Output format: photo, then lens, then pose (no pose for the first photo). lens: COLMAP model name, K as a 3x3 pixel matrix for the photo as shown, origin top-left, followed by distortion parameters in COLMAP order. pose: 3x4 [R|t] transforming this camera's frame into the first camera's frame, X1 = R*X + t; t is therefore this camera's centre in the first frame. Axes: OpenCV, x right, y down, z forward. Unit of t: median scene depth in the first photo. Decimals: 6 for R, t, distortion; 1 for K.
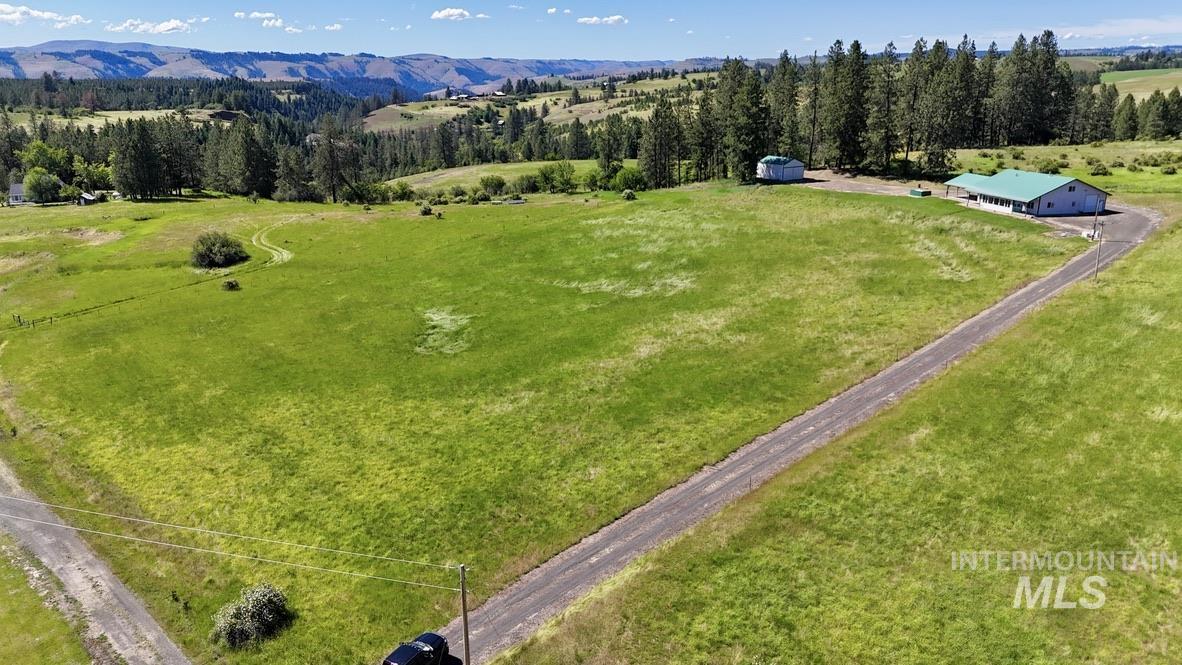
lens RADIAL K [[872.9, 0, 584.2], [0, 872.9, 338.8], [0, 0, 1]] dist [0.034611, -0.007449]
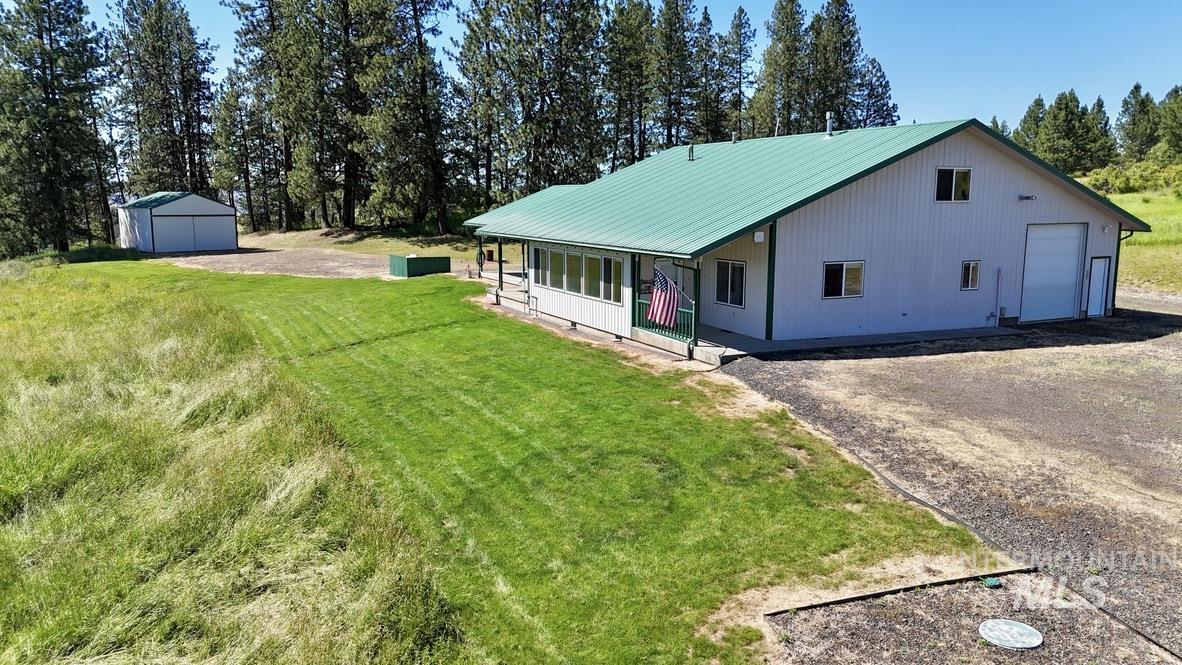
lens RADIAL K [[872.9, 0, 587.8], [0, 872.9, 331.3], [0, 0, 1]] dist [0.034611, -0.007449]
pose [[0.987149, -0.024817, 0.157864, 0.450556], [0.048164, 0.988135, -0.145840, -0.119696], [-0.152371, 0.151569, 0.976632, 0.839013]]
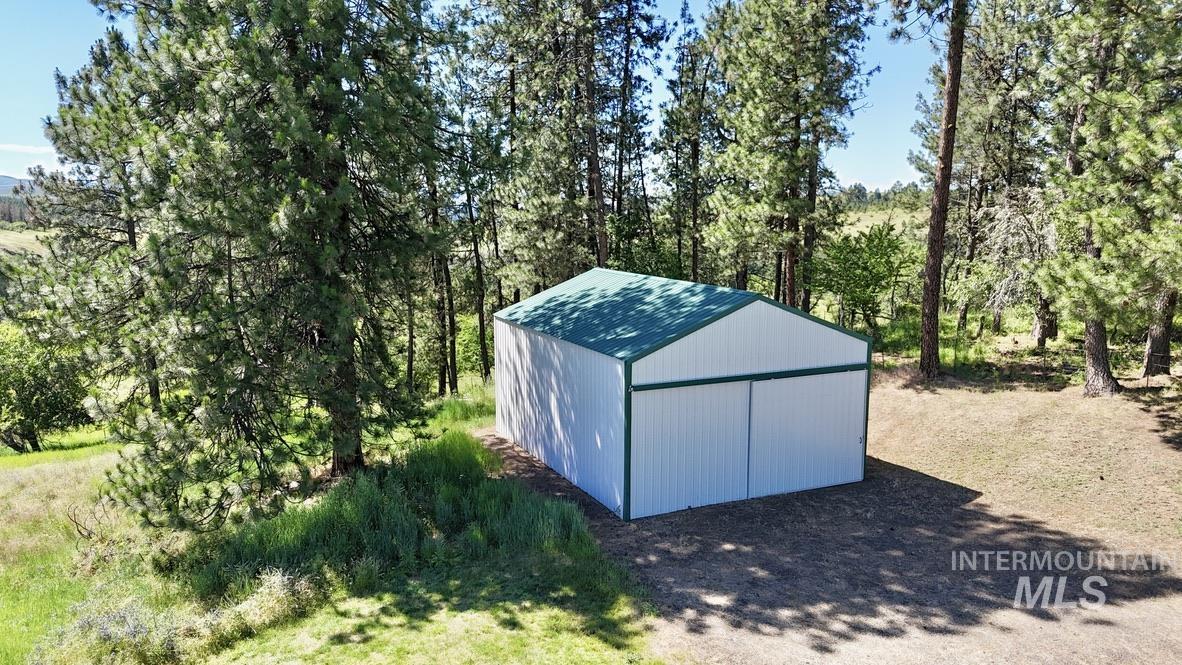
lens RADIAL K [[872.9, 0, 597.5], [0, 872.9, 335.2], [0, 0, 1]] dist [0.034611, -0.007449]
pose [[0.992965, 0.016116, -0.117302, 0.309012], [-0.034018, 0.987755, -0.152259, -0.245812], [0.113412, 0.155179, 0.981355, 1.192893]]
